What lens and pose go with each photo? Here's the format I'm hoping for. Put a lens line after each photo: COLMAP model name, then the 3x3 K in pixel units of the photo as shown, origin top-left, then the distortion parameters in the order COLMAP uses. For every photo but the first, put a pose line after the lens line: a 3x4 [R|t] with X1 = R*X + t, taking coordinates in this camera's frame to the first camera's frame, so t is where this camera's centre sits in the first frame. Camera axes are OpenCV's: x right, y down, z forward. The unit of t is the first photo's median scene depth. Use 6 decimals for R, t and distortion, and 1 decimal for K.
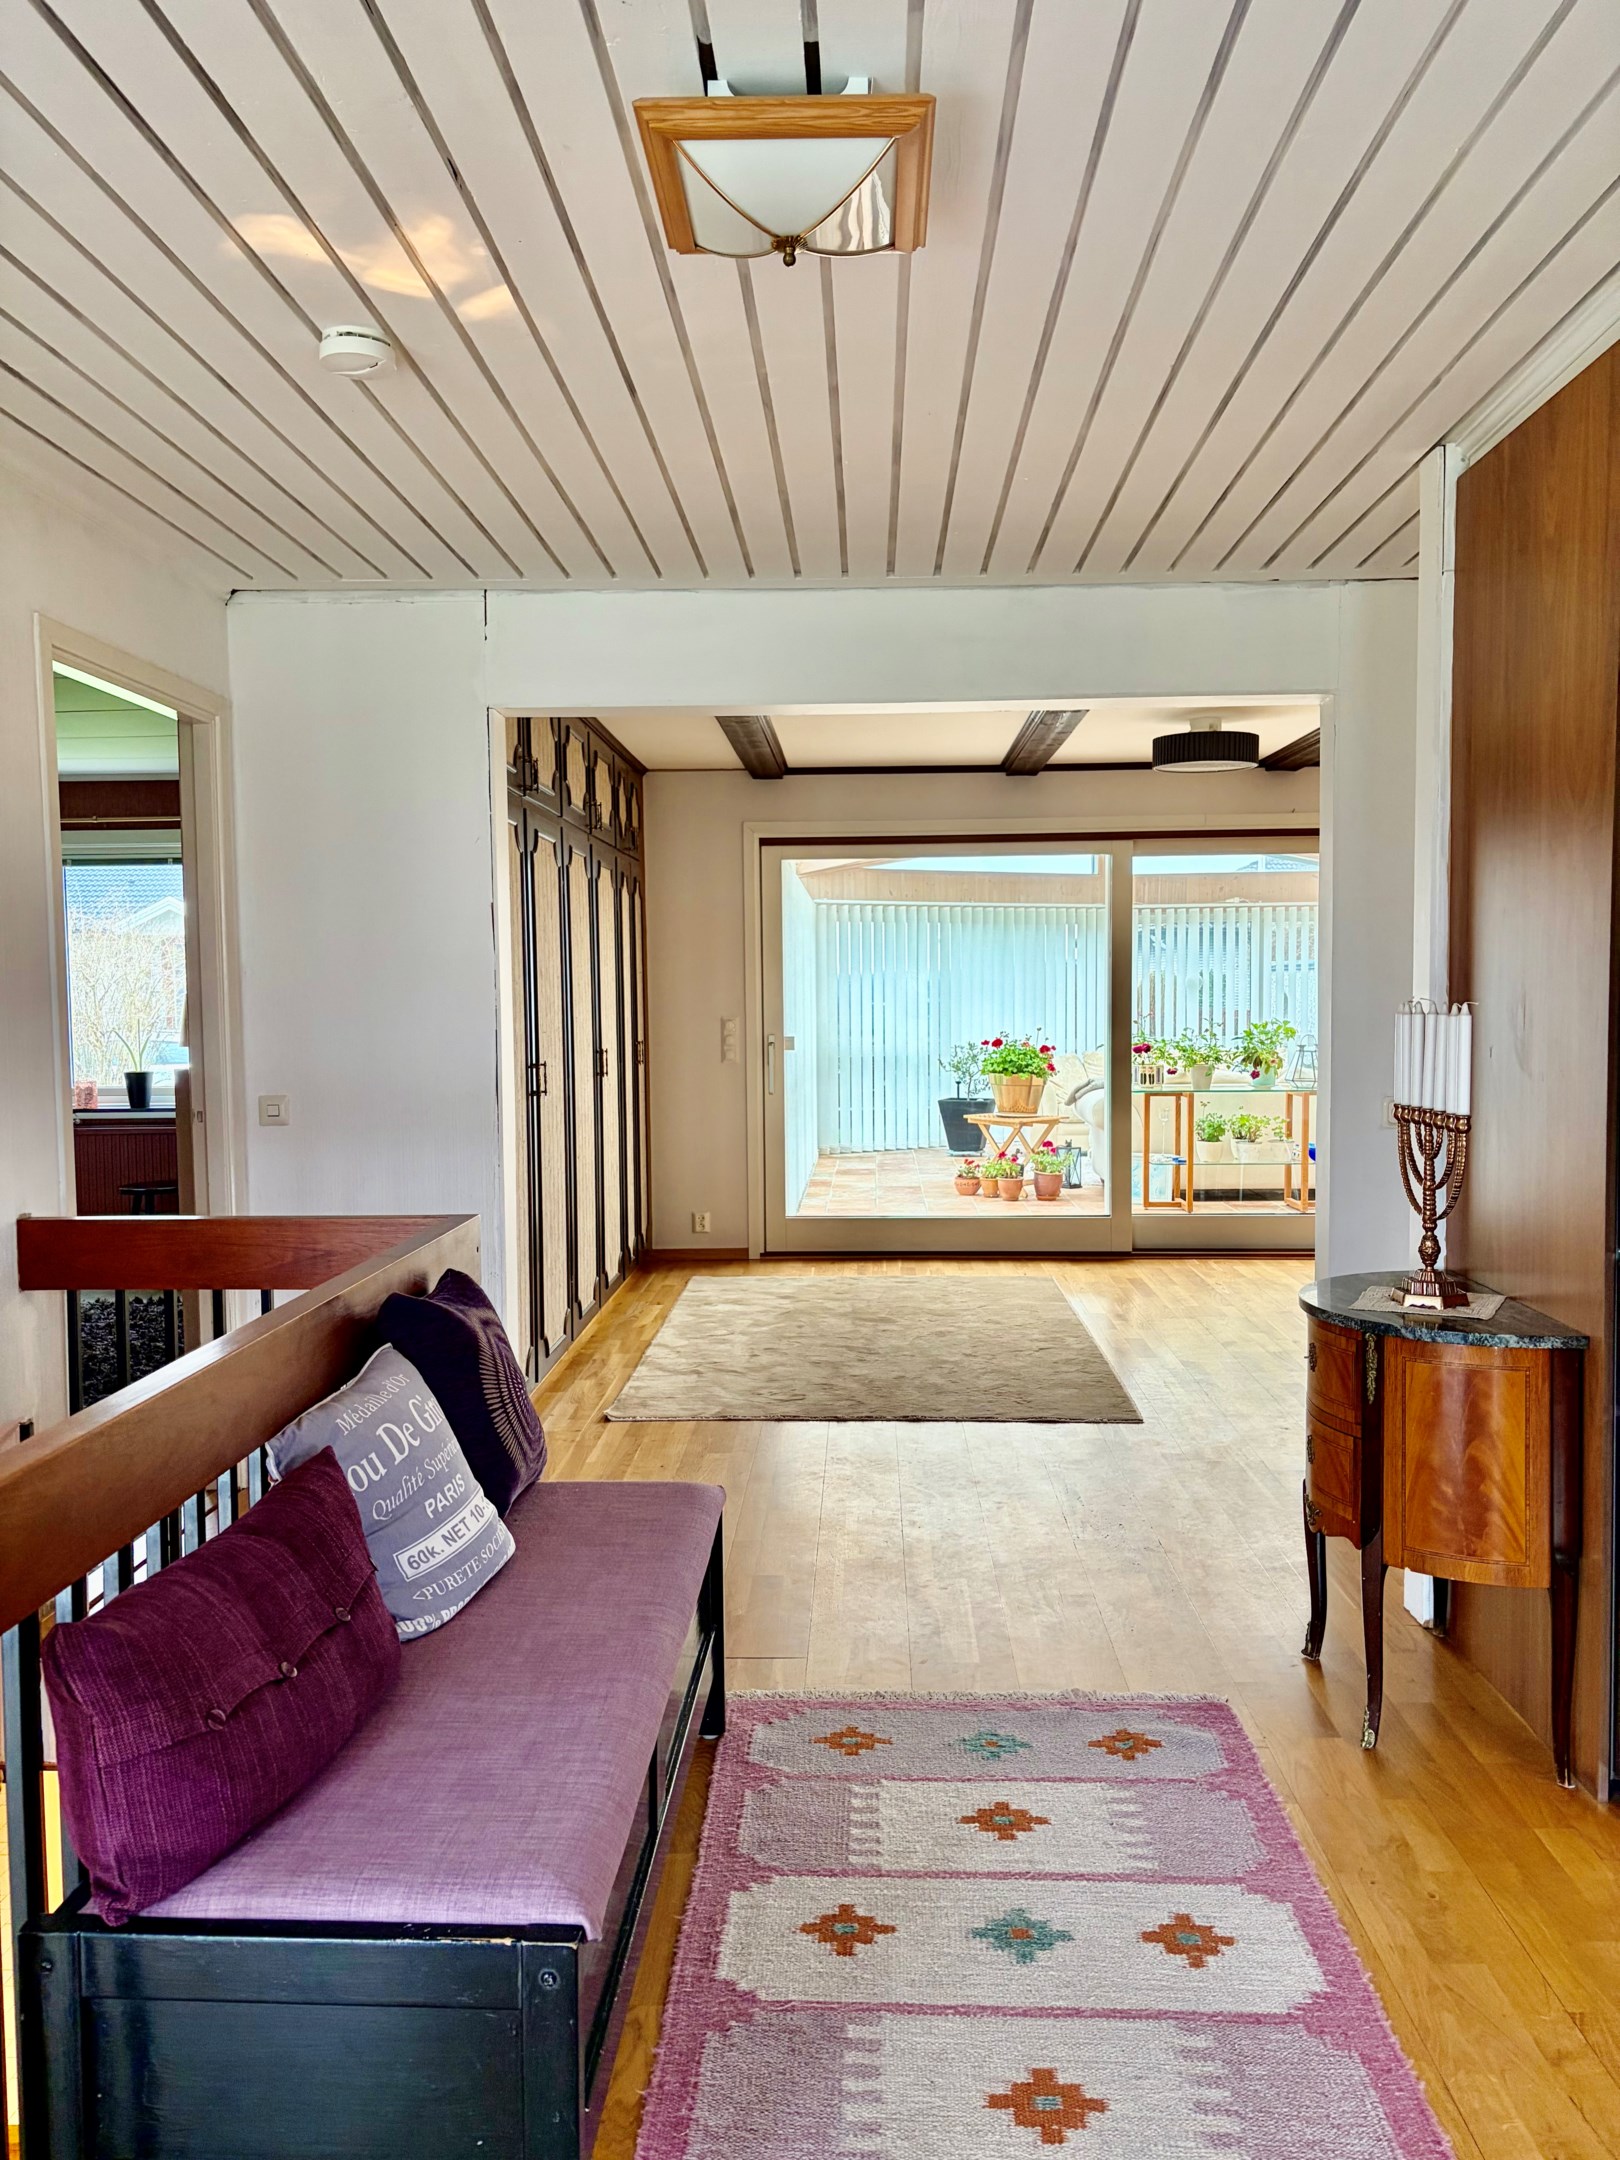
lens RADIAL K [[1656.3, 0, 809.8], [0, 1656.3, 1083.9], [0, 0, 1]] dist [0.016076, 0.005082]
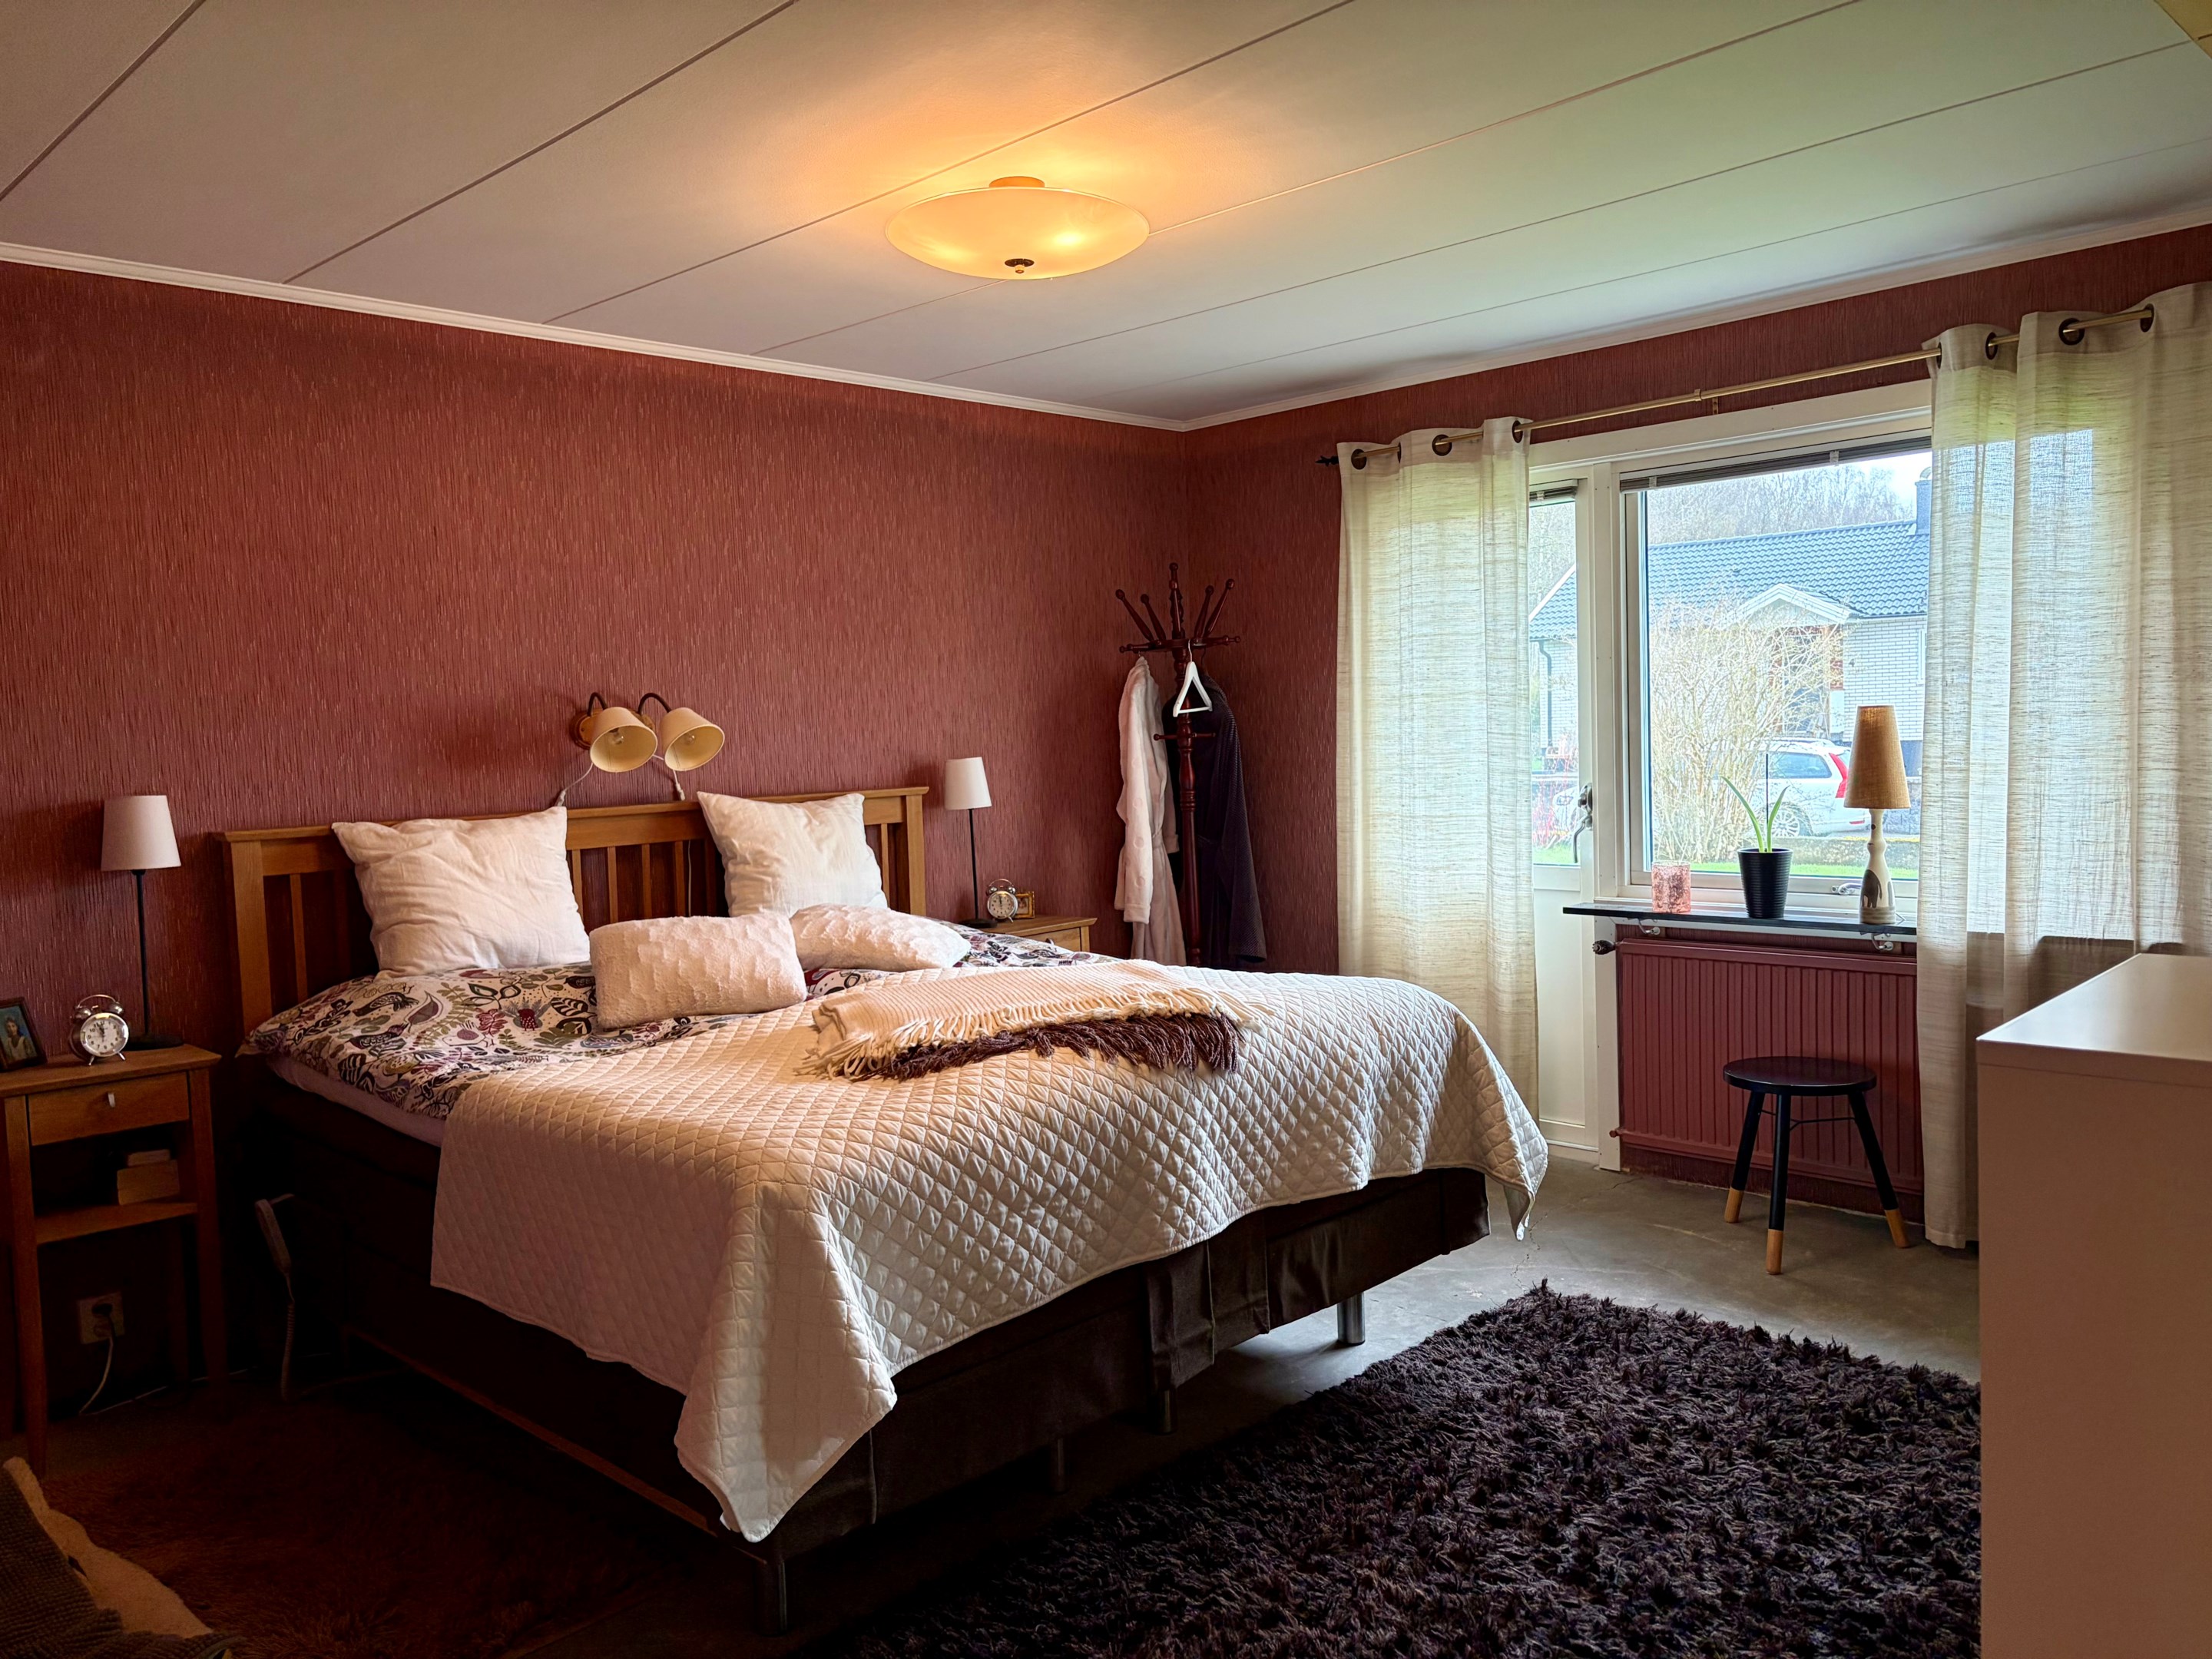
lens RADIAL K [[1696.1, 0, 1105.2], [0, 1696.1, 829.6], [0, 0, 1]] dist [0.016076, 0.005082]
pose [[0.738598, 0.026702, -0.673617, -0.187393], [-0.008438, 0.999503, 0.030368, -0.028443], [0.674093, -0.016746, 0.738456, 0.439813]]
